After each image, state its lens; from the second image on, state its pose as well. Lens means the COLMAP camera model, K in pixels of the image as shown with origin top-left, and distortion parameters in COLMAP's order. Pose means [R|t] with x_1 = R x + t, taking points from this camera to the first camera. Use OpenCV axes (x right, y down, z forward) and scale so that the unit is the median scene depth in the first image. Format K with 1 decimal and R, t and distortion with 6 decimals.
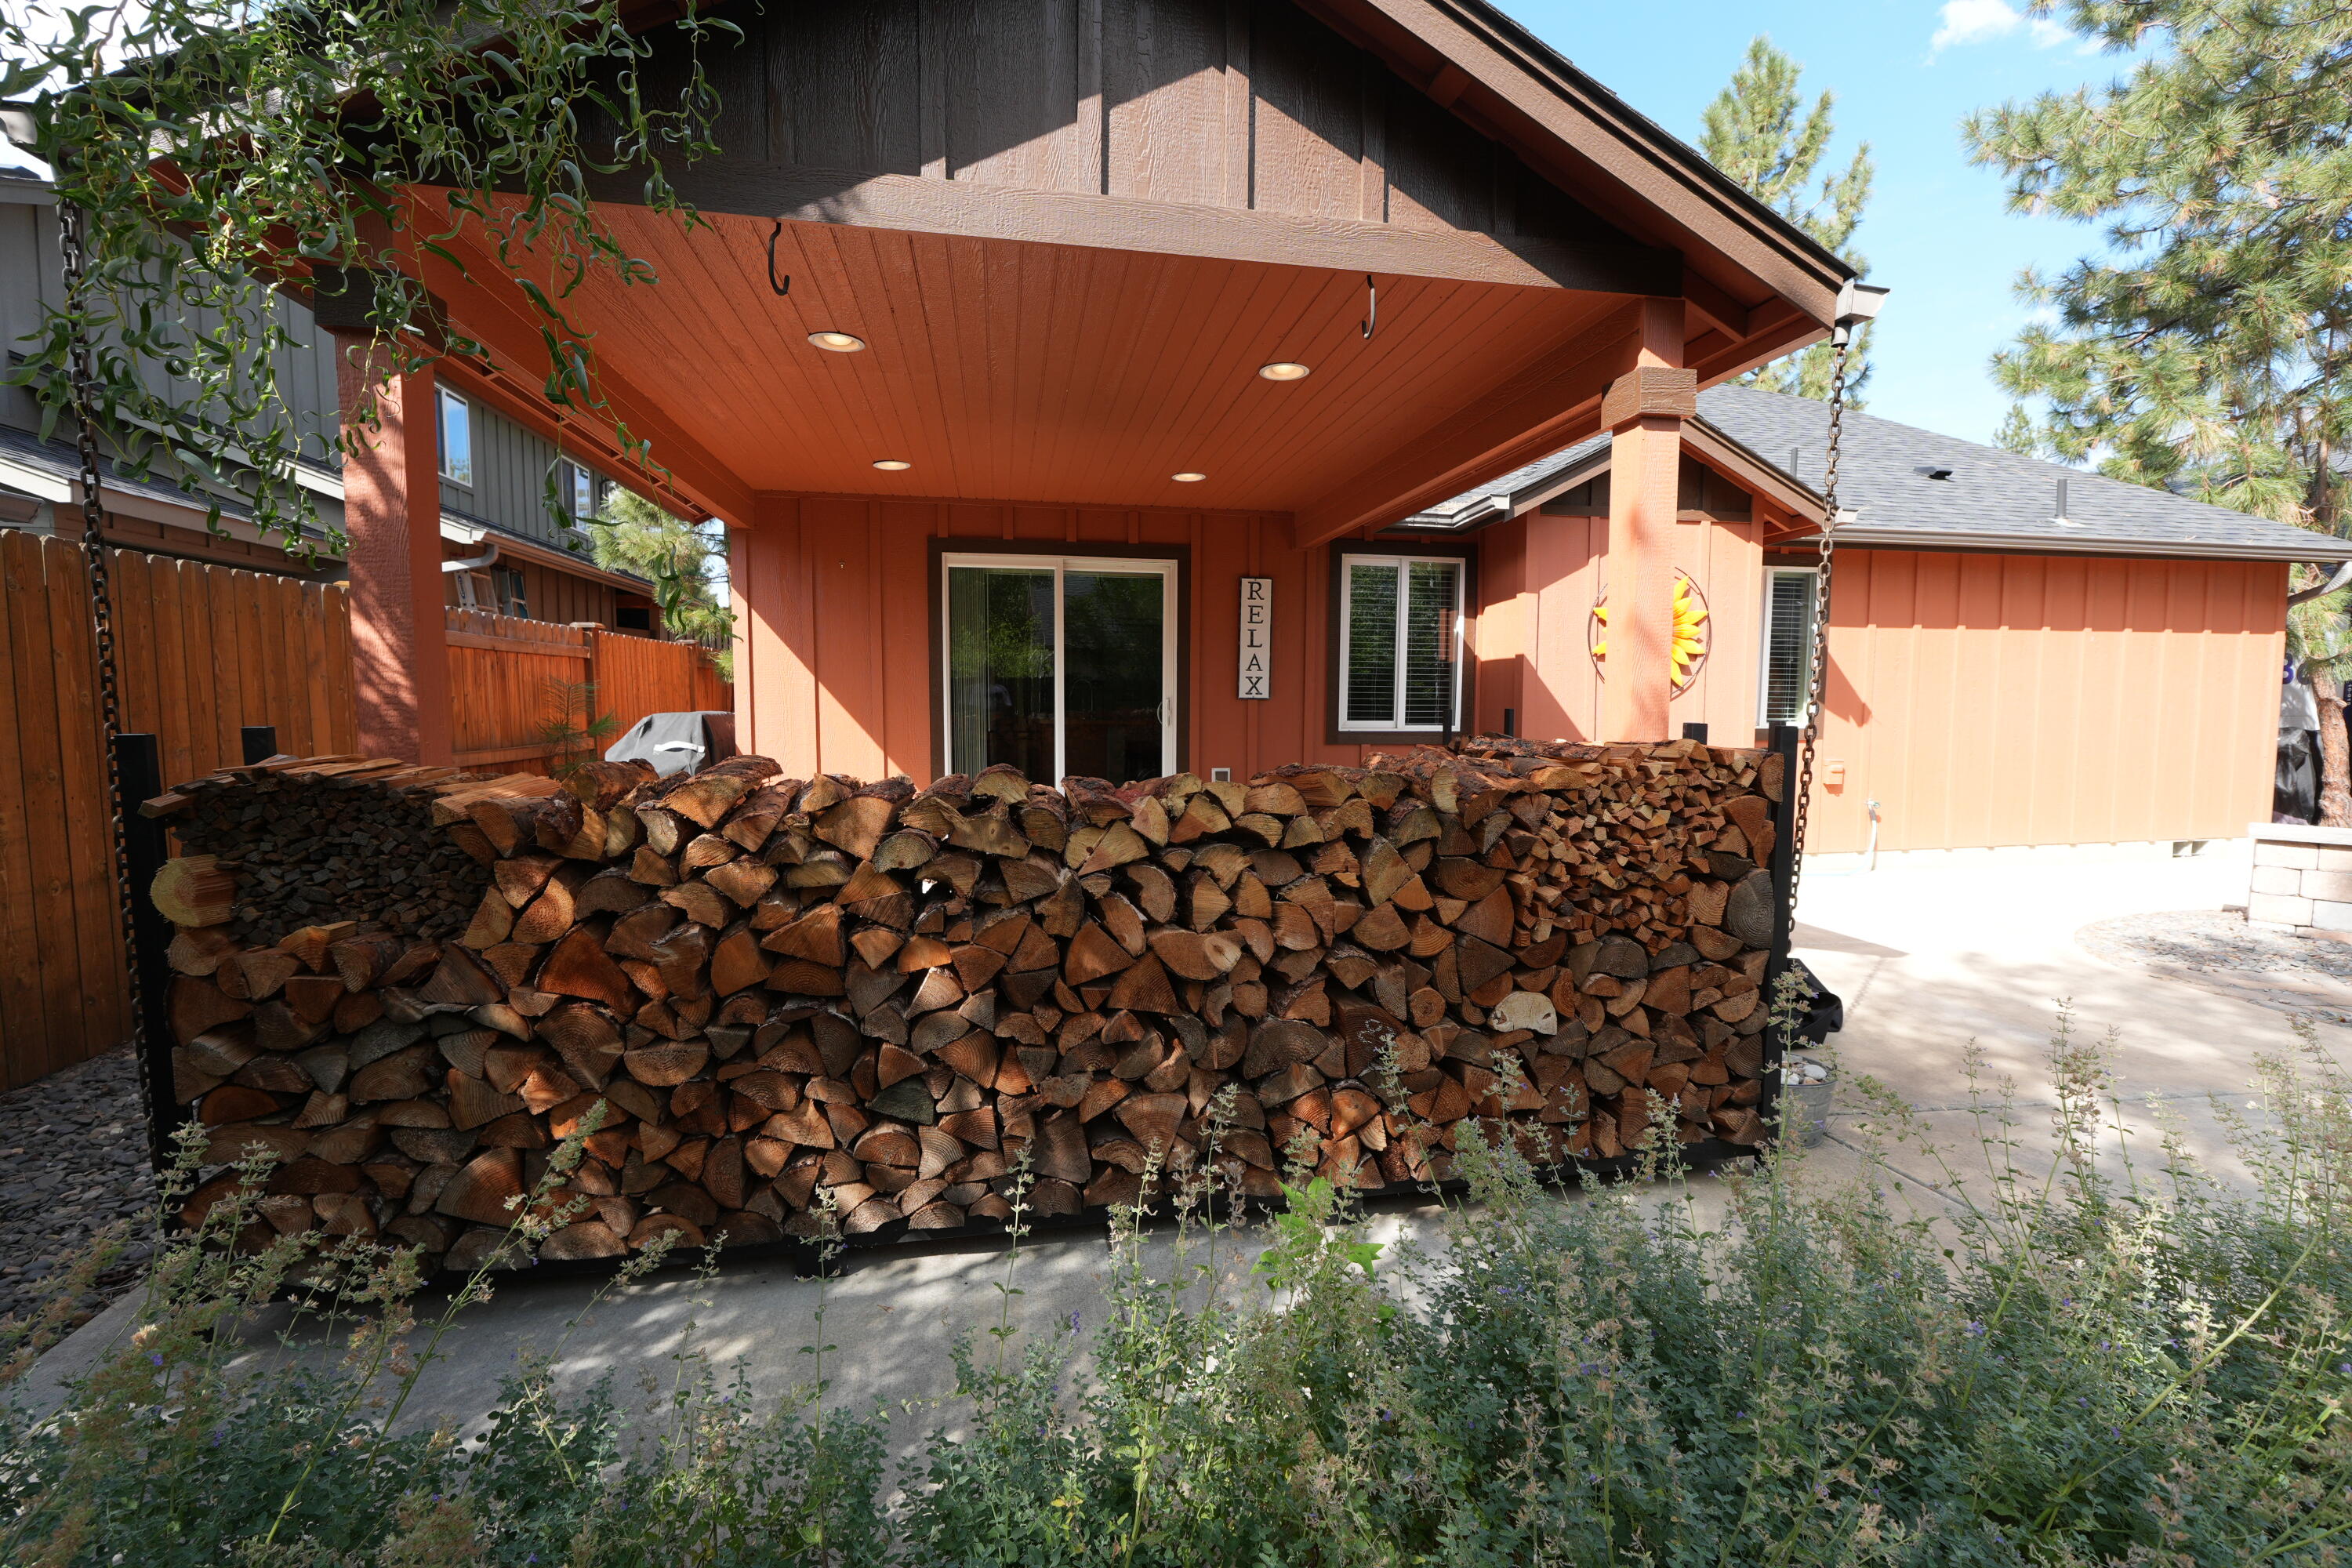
lens RADIAL K [[988.1, 0, 1173.7], [0, 988.1, 776.2], [0, 0, 1]] dist [-0.000408, -0.000597]
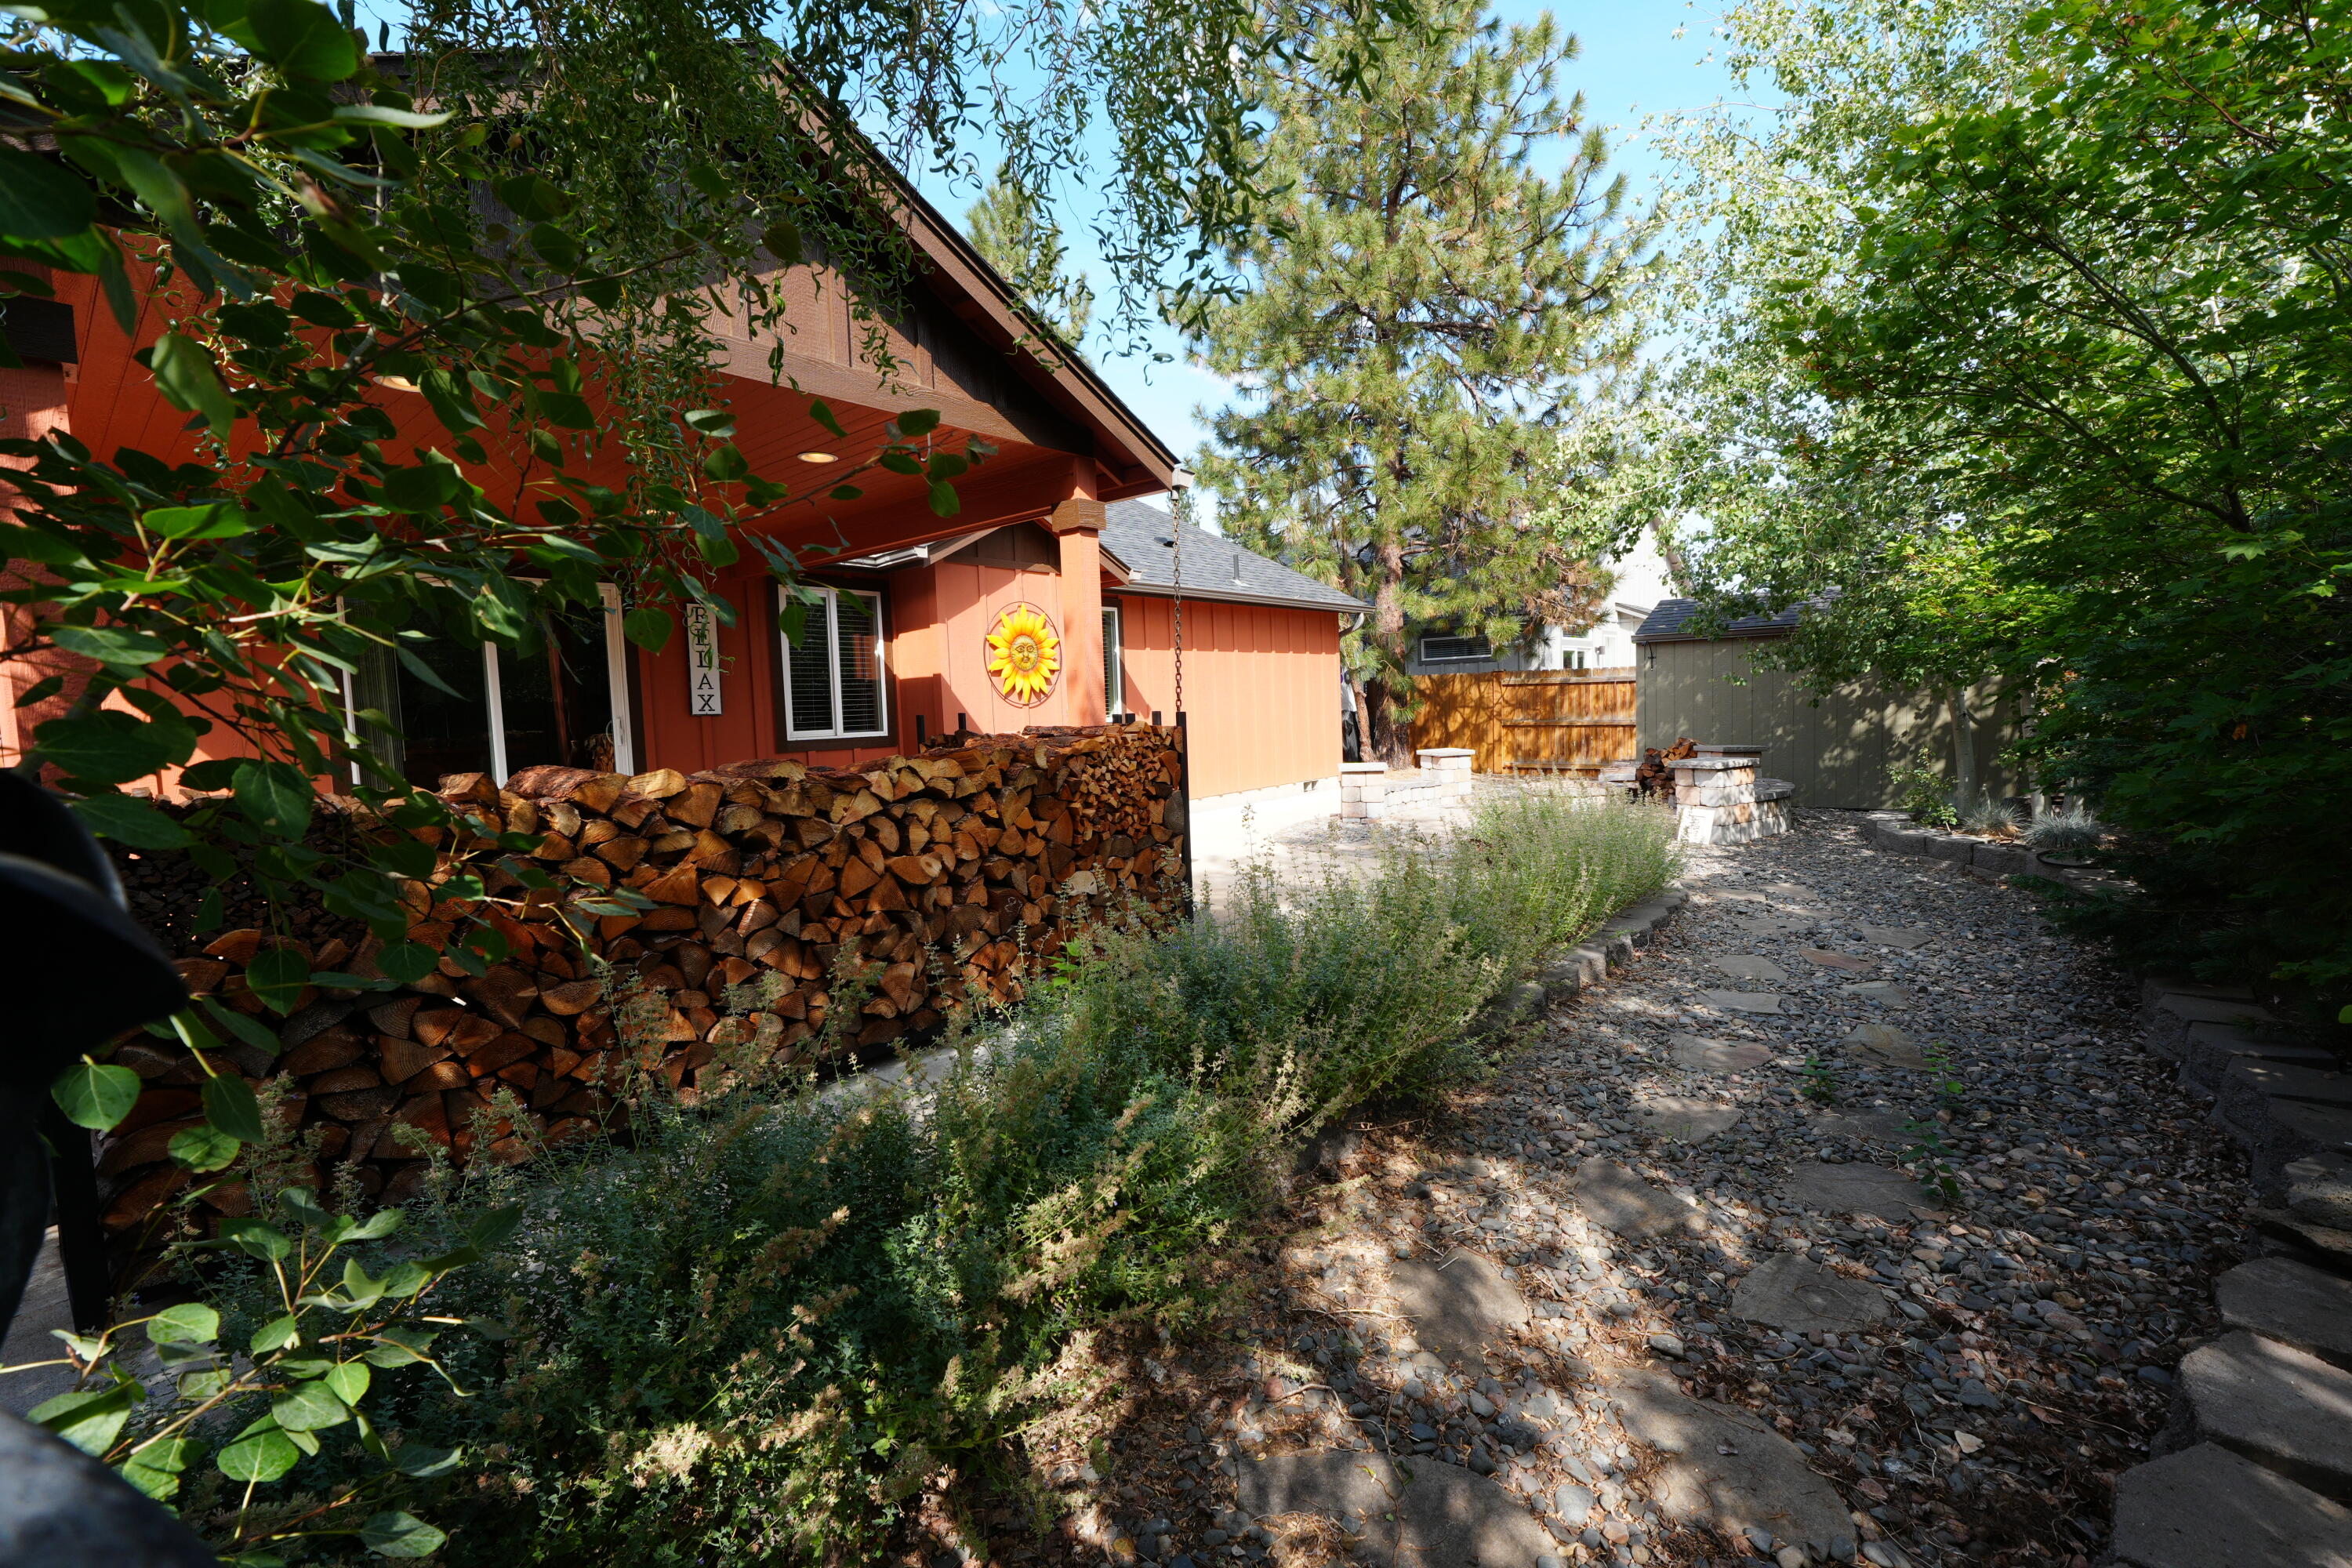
lens RADIAL K [[1003.0, 0, 1183.3], [0, 1003.0, 776.0], [0, 0, 1]] dist [-0.000995, -0.000170]
pose [[0.766781, -0.076682, 0.637312, -0.475707], [0.086052, 0.996157, 0.016326, 0.031301], [-0.636115, 0.042324, 0.770433, -0.363193]]
